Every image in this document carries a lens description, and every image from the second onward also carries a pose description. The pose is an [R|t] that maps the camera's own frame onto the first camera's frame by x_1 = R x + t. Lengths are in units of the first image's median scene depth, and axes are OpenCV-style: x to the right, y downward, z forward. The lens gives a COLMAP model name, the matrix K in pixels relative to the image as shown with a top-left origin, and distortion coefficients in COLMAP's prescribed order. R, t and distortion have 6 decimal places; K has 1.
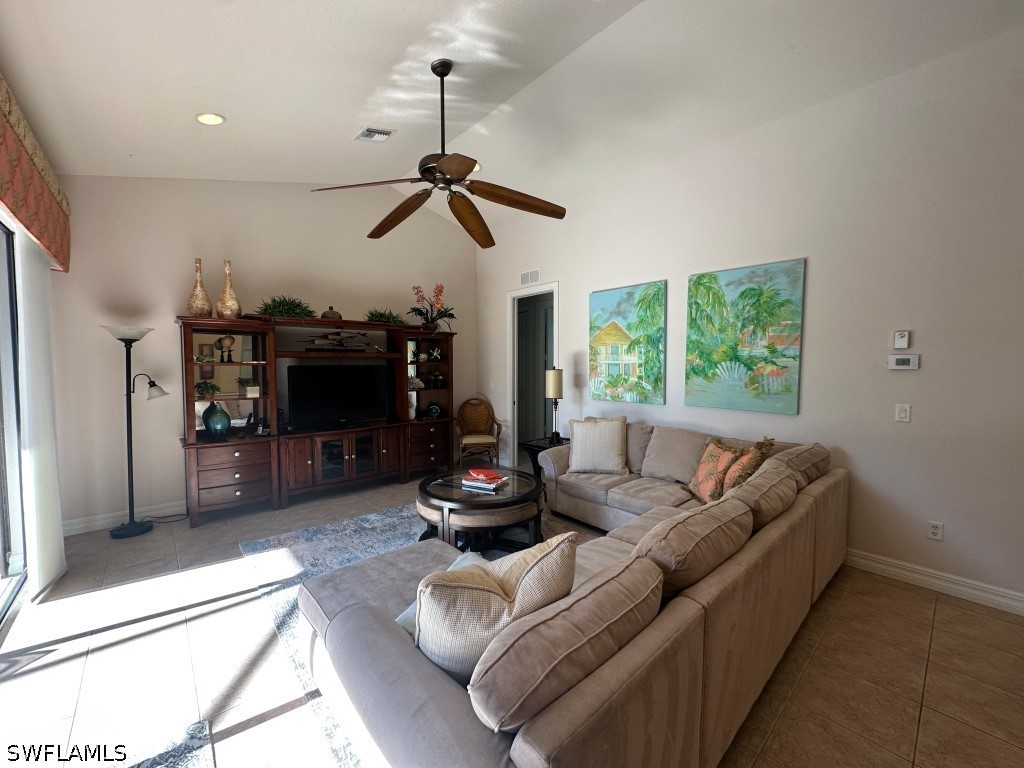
lens RADIAL K [[408.8, 0, 511.0], [0, 408.8, 383.4], [0, 0, 1]] dist [-0.003630, 0.000828]
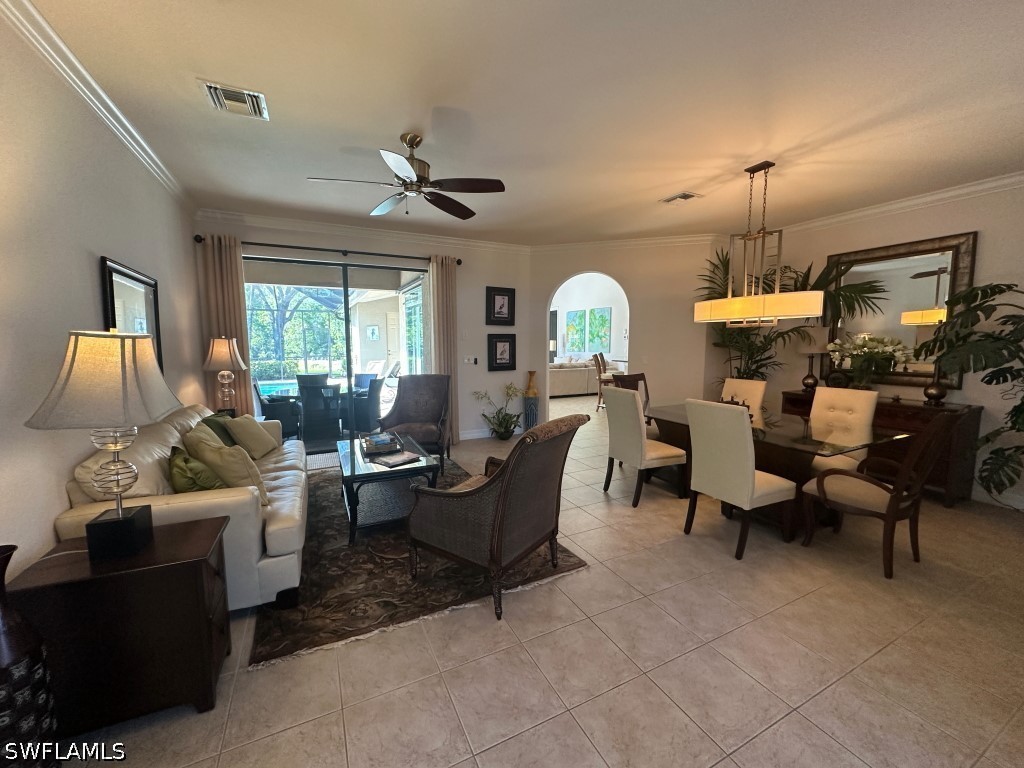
lens RADIAL K [[408.8, 0, 512.2], [0, 408.8, 381.8], [0, 0, 1]] dist [-0.003630, 0.000828]
pose [[0.965708, 0.023979, -0.258520, 0.673691], [-0.009730, 0.998369, 0.056256, 0.112807], [0.259448, -0.051811, 0.964366, -2.112142]]
